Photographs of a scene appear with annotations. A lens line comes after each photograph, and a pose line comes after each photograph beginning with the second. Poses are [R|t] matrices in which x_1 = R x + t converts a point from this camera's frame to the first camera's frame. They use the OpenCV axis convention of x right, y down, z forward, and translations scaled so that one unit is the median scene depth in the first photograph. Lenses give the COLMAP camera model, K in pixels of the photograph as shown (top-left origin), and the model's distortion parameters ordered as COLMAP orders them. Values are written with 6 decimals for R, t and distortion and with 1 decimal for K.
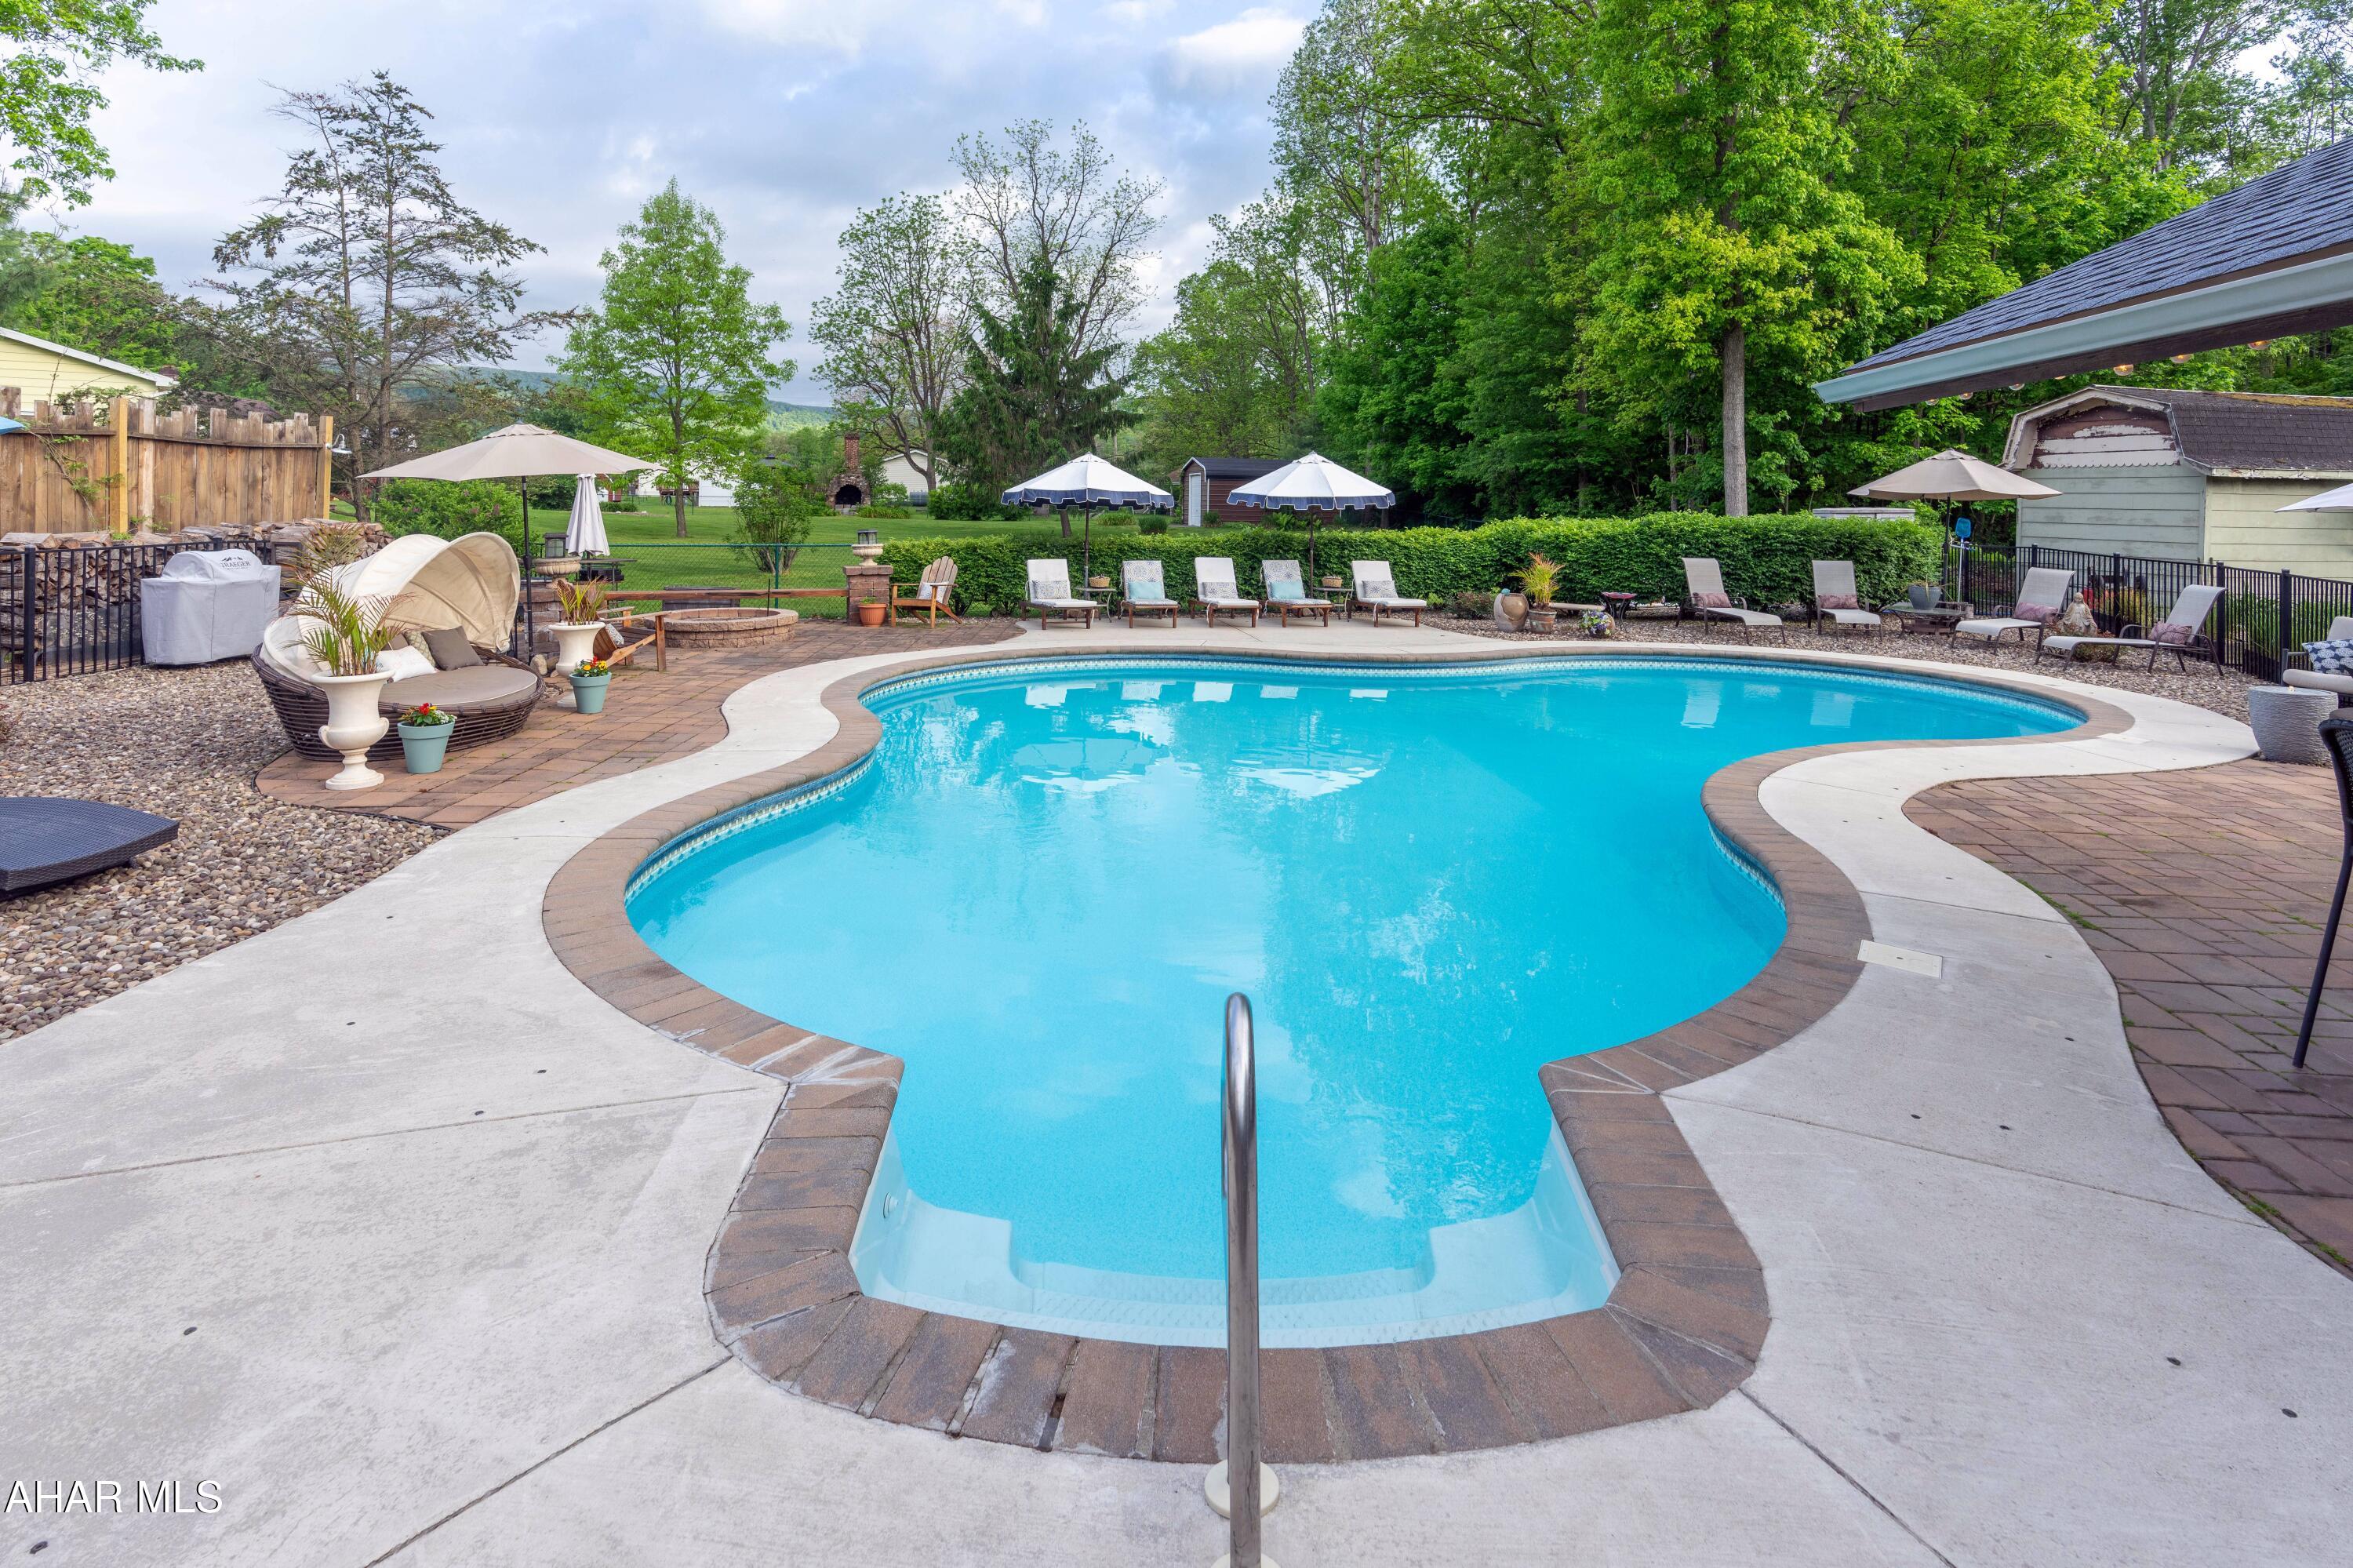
lens RADIAL K [[1193.9, 0, 1179.1], [0, 1193.9, 513.4], [0, 0, 1]] dist [0.000961, 0.000809]
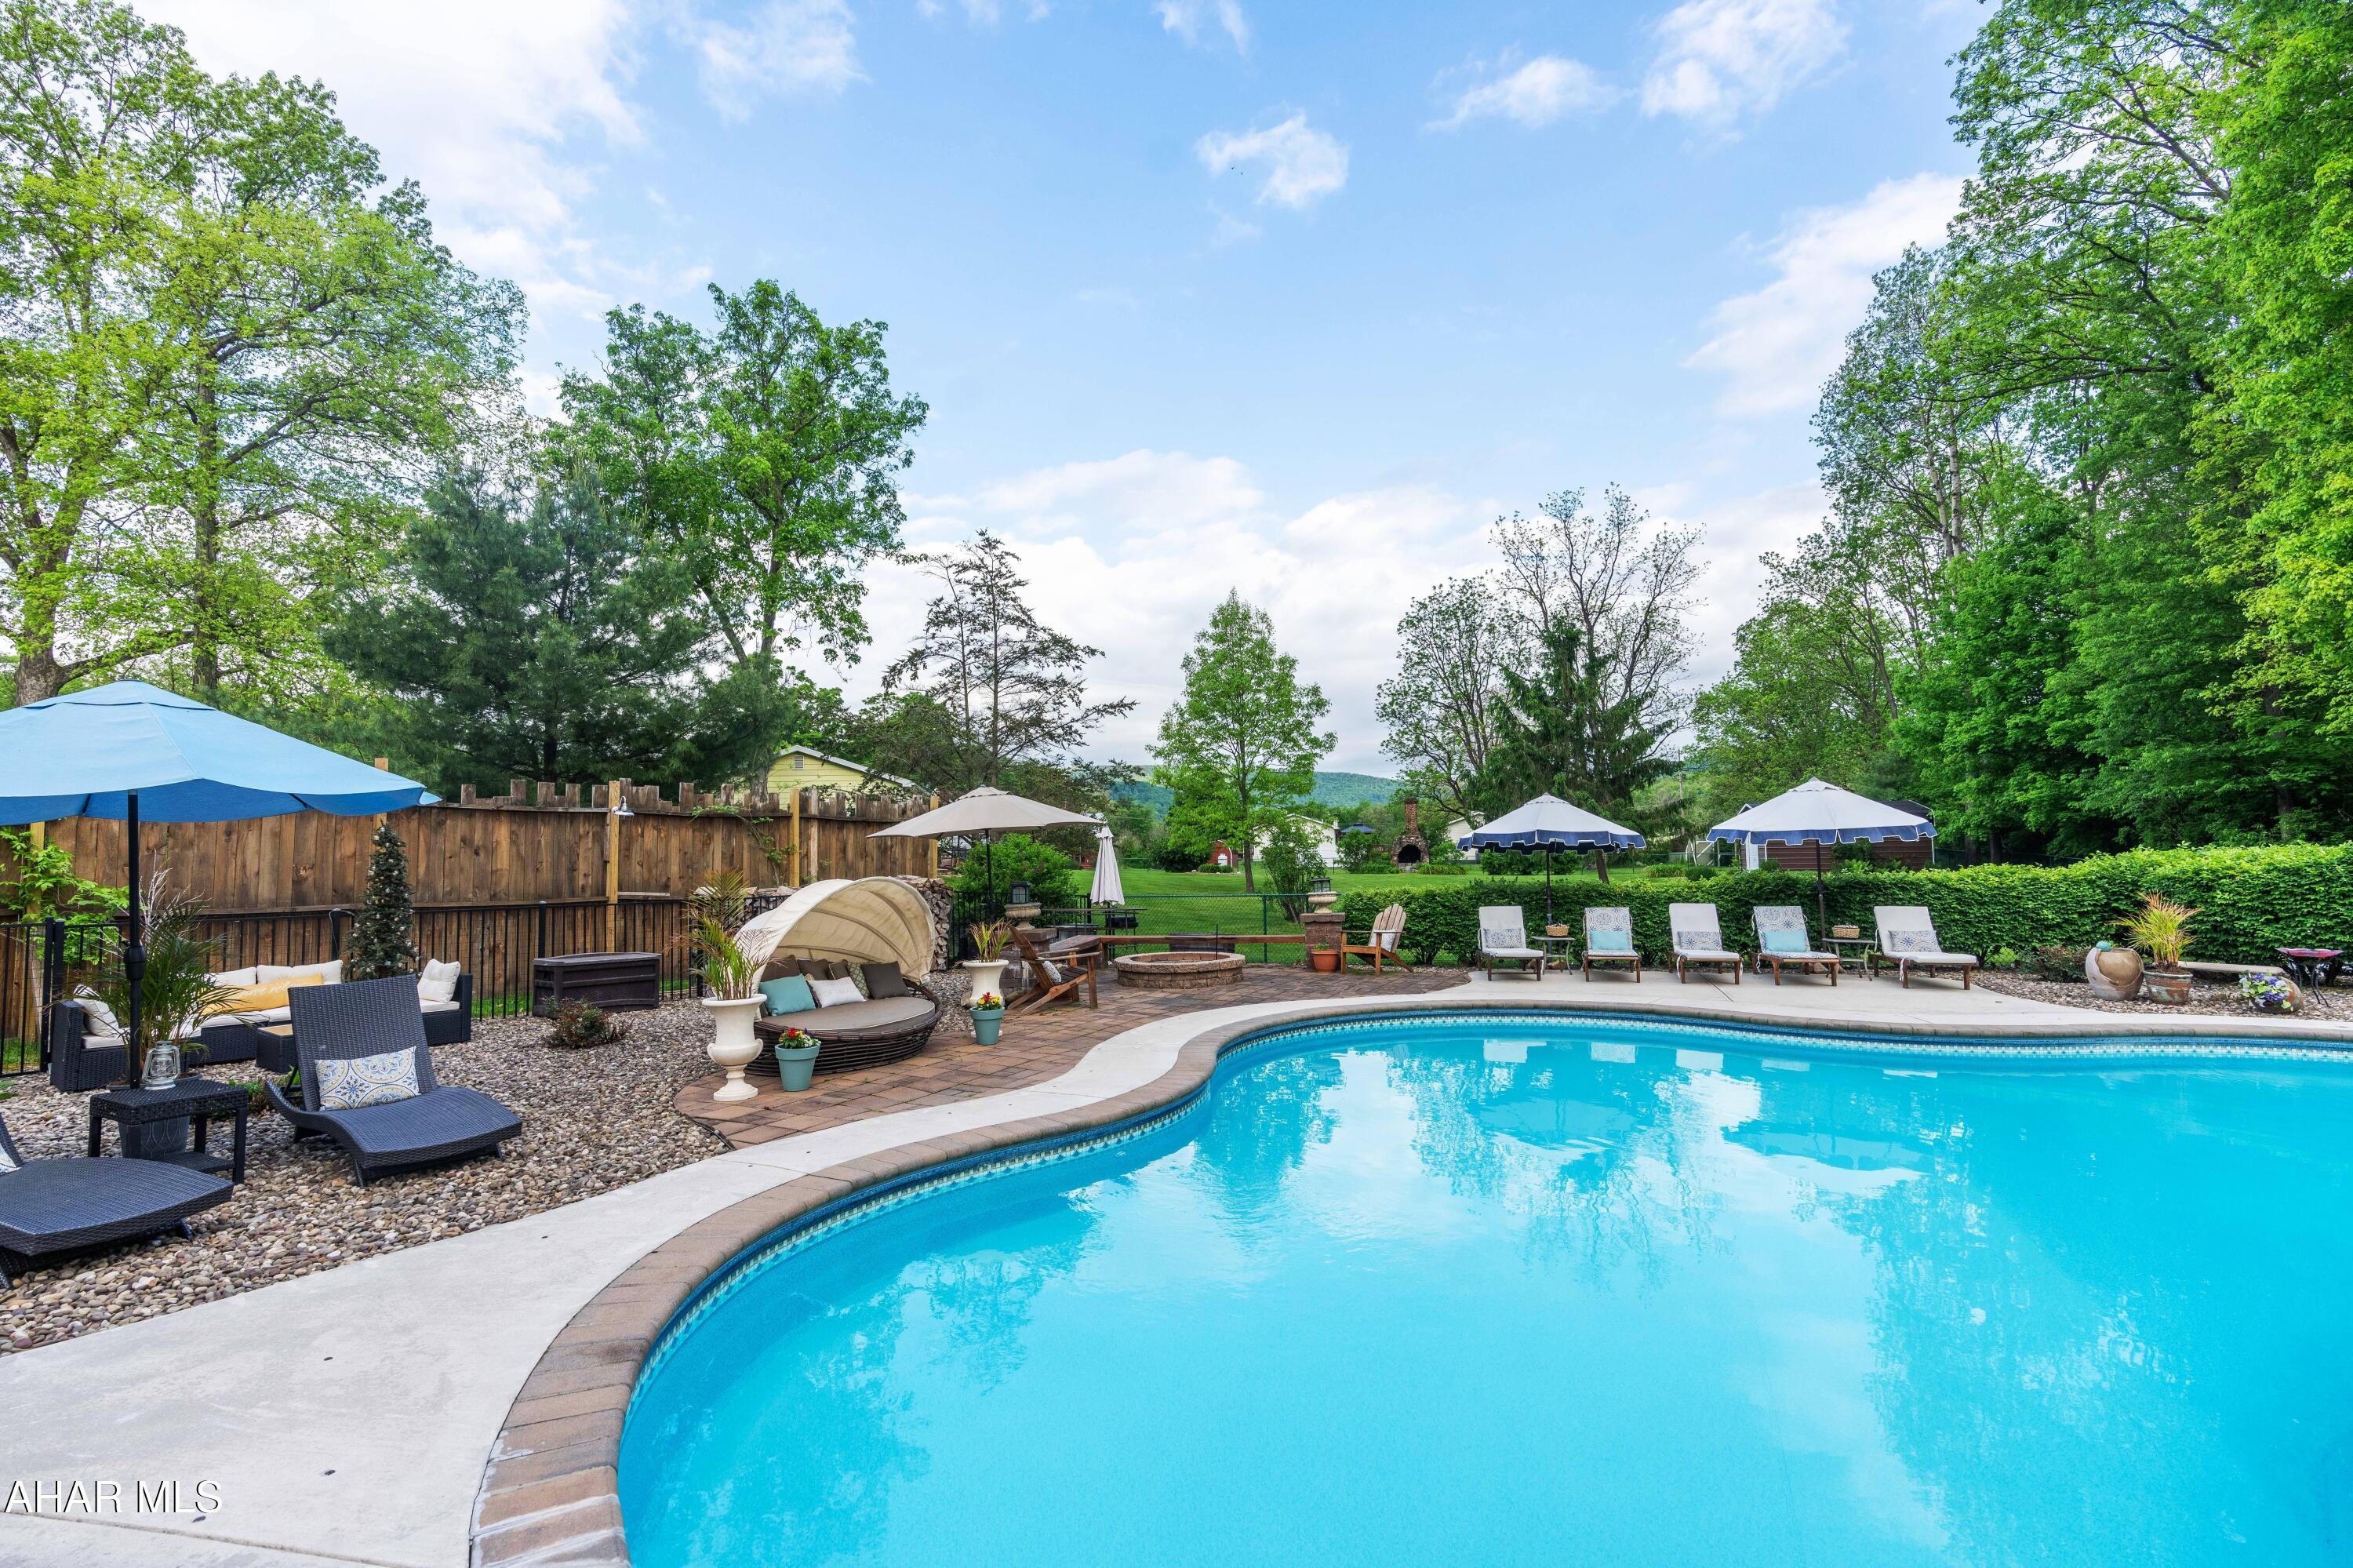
lens RADIAL K [[1071.4, 0, 1205.5], [0, 1071.4, 797.9], [0, 0, 1]] dist [-0.011434, 0.005892]
pose [[0.881771, -0.050934, -0.468919, 0.072085], [0.018085, 0.997072, -0.074295, 0.009620], [0.471330, 0.057031, 0.880111, 0.107819]]
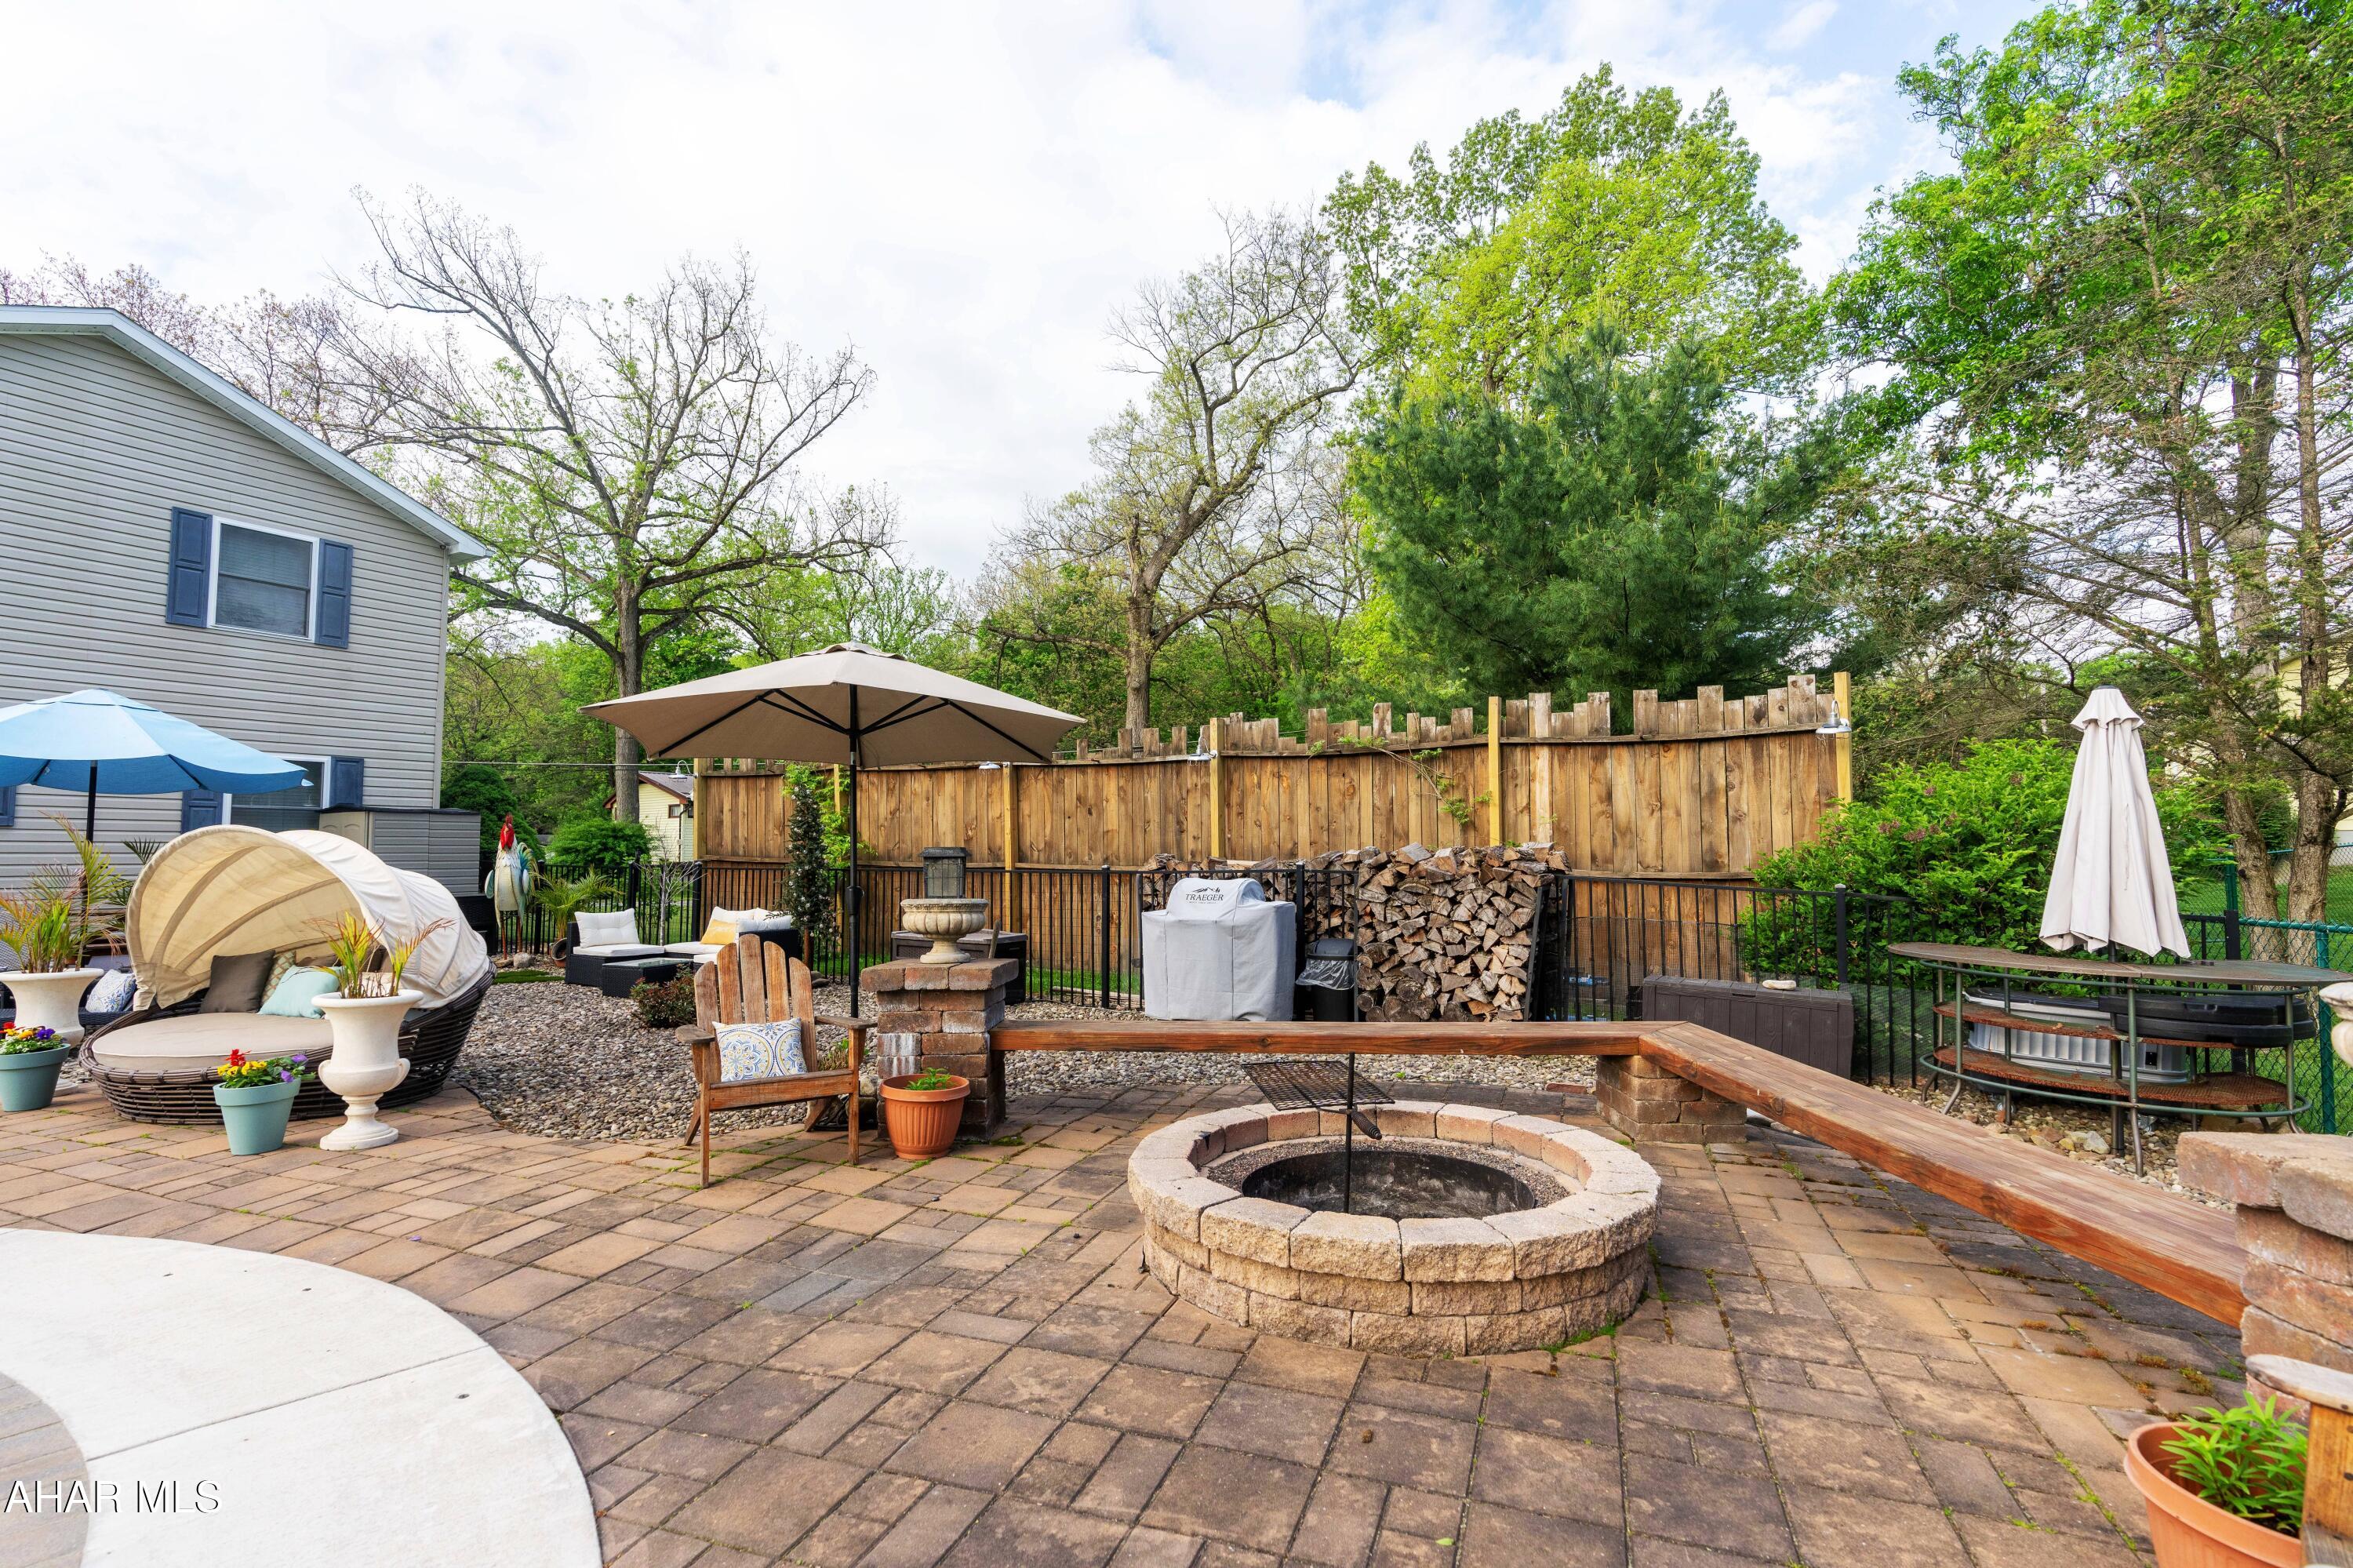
lens RADIAL K [[1090.4, 0, 1133.7], [0, 1090.4, 789.3], [0, 0, 1]] dist [0.001163, 0.000210]
pose [[-0.359394, -0.067385, -0.930750, -0.082494], [-0.015635, 0.997684, -0.066194, 0.013897], [0.933055, -0.009238, -0.359615, 0.761460]]
